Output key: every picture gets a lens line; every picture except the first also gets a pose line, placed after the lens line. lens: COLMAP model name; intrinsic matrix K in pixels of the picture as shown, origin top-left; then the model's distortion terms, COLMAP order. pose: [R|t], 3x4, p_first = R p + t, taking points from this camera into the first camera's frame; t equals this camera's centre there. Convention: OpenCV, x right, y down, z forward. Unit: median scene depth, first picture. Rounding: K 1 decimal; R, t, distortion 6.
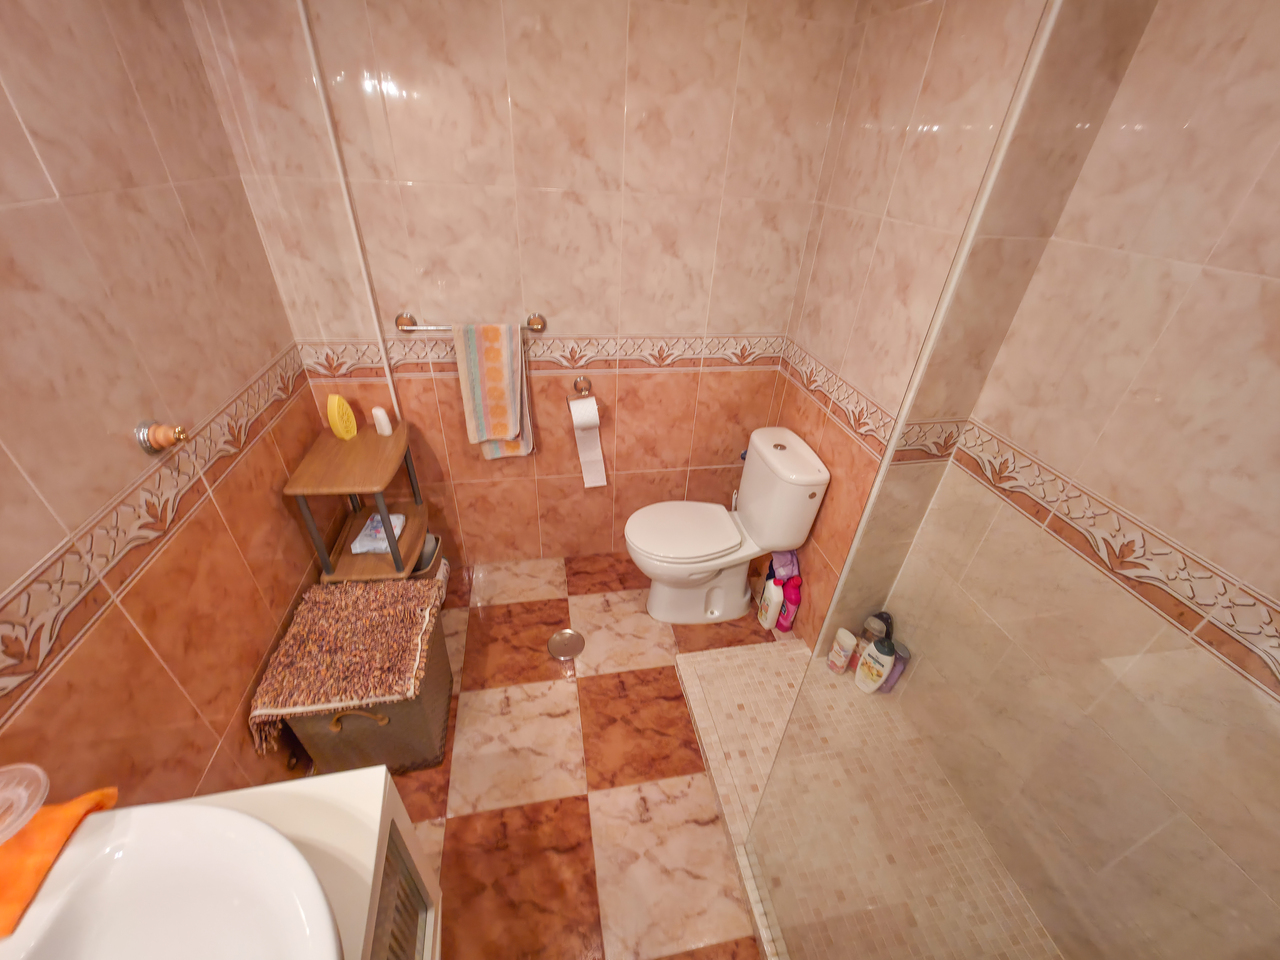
lens RADIAL K [[508.3, 0, 644.8], [0, 508.3, 481.8], [0, 0, 1]] dist [-0.000649, 0.000149]
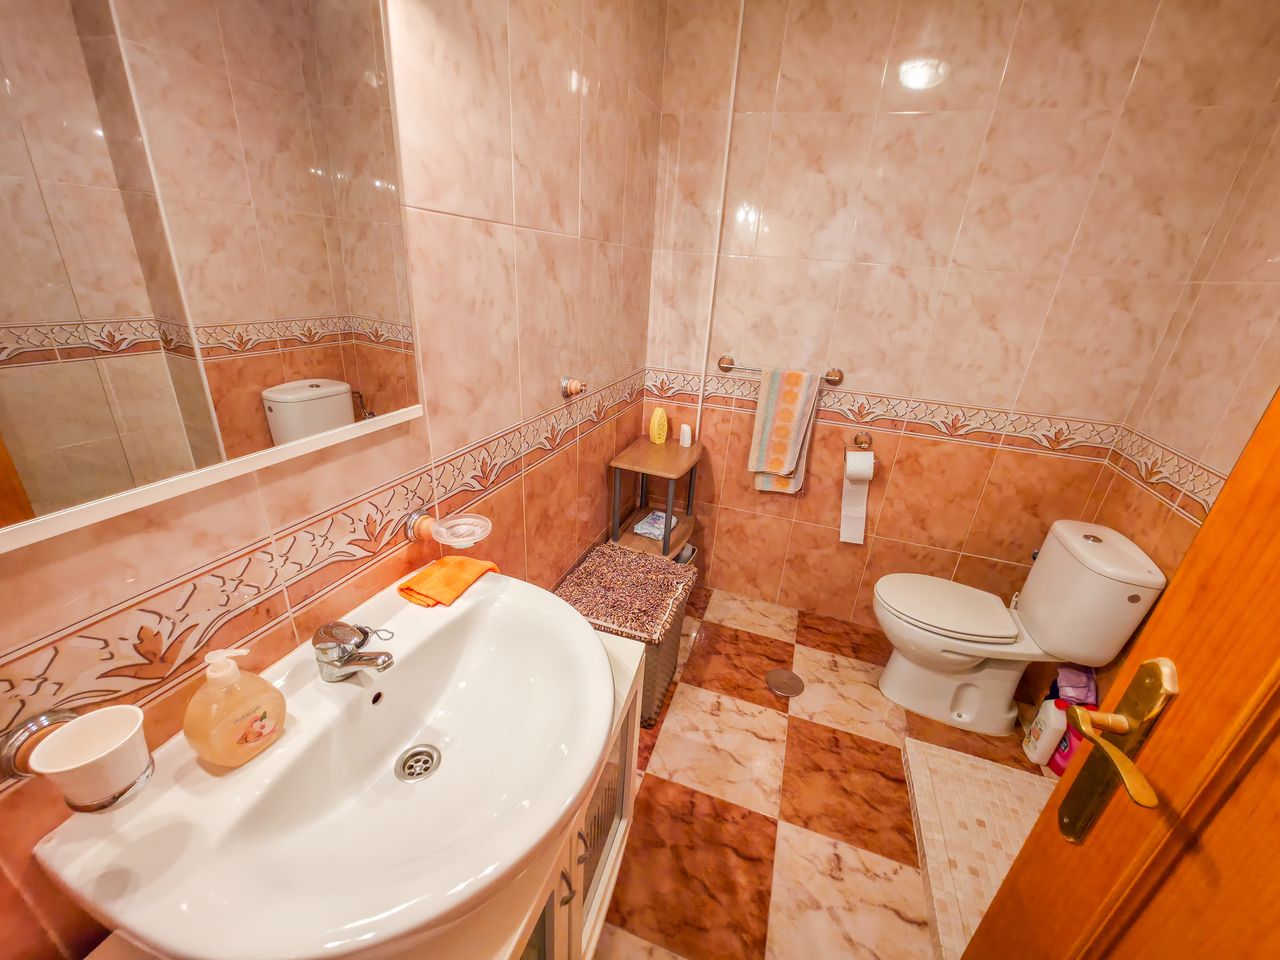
lens RADIAL K [[509.2, 0, 642.2], [0, 509.2, 486.9], [0, 0, 1]] dist [0.002333, -0.001805]
pose [[0.864840, 0.198415, -0.461176, -0.013617], [-0.292178, 0.945921, -0.140949, 0.197477], [0.408270, 0.256643, 0.876042, -0.090292]]
